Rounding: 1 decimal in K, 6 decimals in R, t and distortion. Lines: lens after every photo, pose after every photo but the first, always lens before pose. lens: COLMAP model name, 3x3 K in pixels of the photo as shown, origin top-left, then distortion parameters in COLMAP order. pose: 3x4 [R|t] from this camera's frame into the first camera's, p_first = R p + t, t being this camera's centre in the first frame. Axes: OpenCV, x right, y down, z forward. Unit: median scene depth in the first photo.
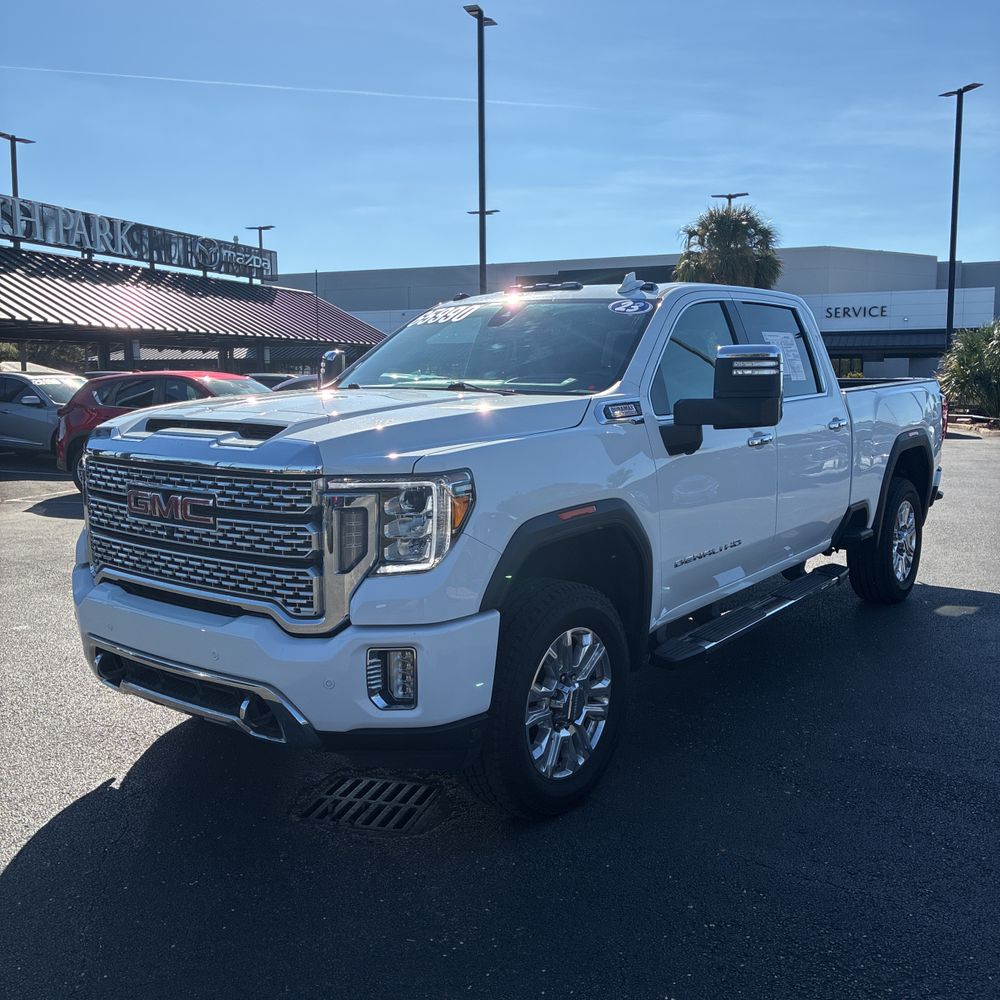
lens RADIAL K [[1022.8, 0, 475.6], [0, 1022.8, 487.5], [0, 0, 1]] dist [0.020341, -0.020863]
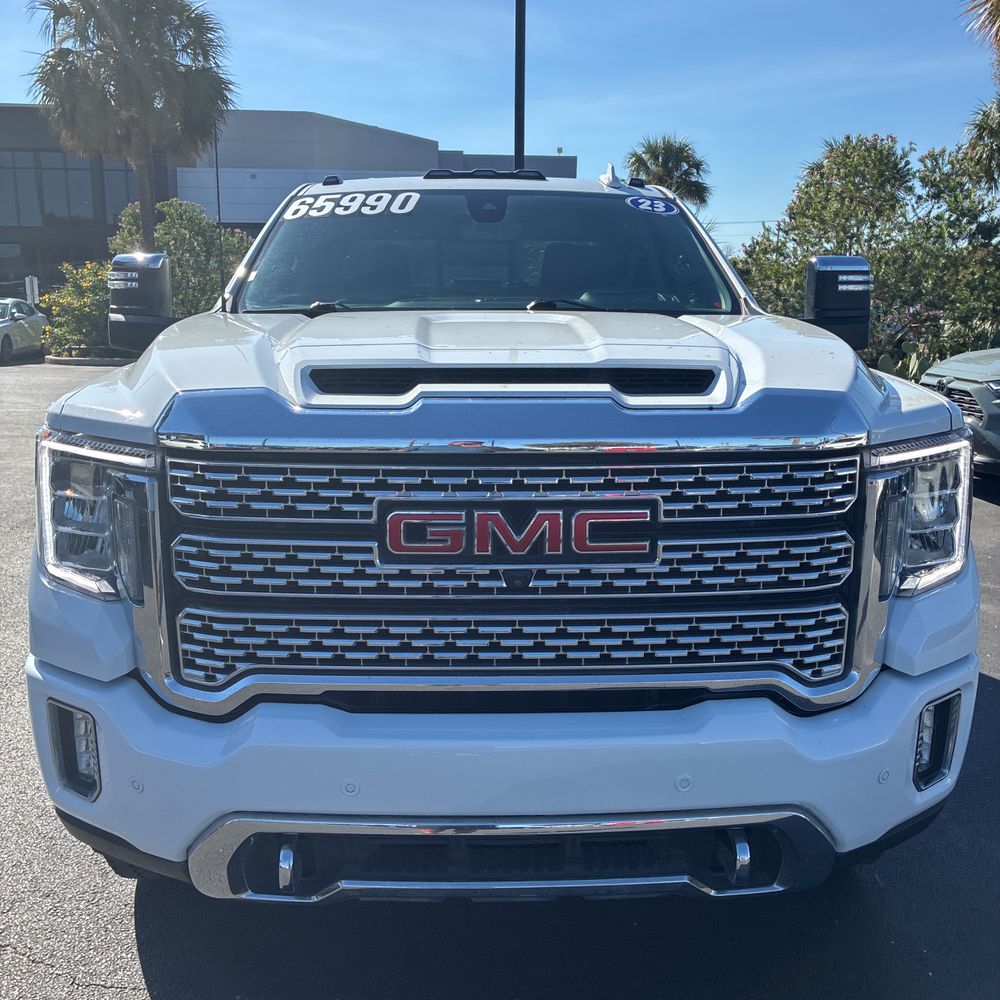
lens RADIAL K [[988.4, 0, 498.1], [0, 988.4, 461.8], [0, 0, 1]] dist [0.141027, -0.387217]
pose [[0.759849, -0.089907, 0.643852, -0.657321], [0.072273, 0.995934, 0.053778, -0.048334], [-0.646070, 0.005670, 0.763258, 0.636566]]
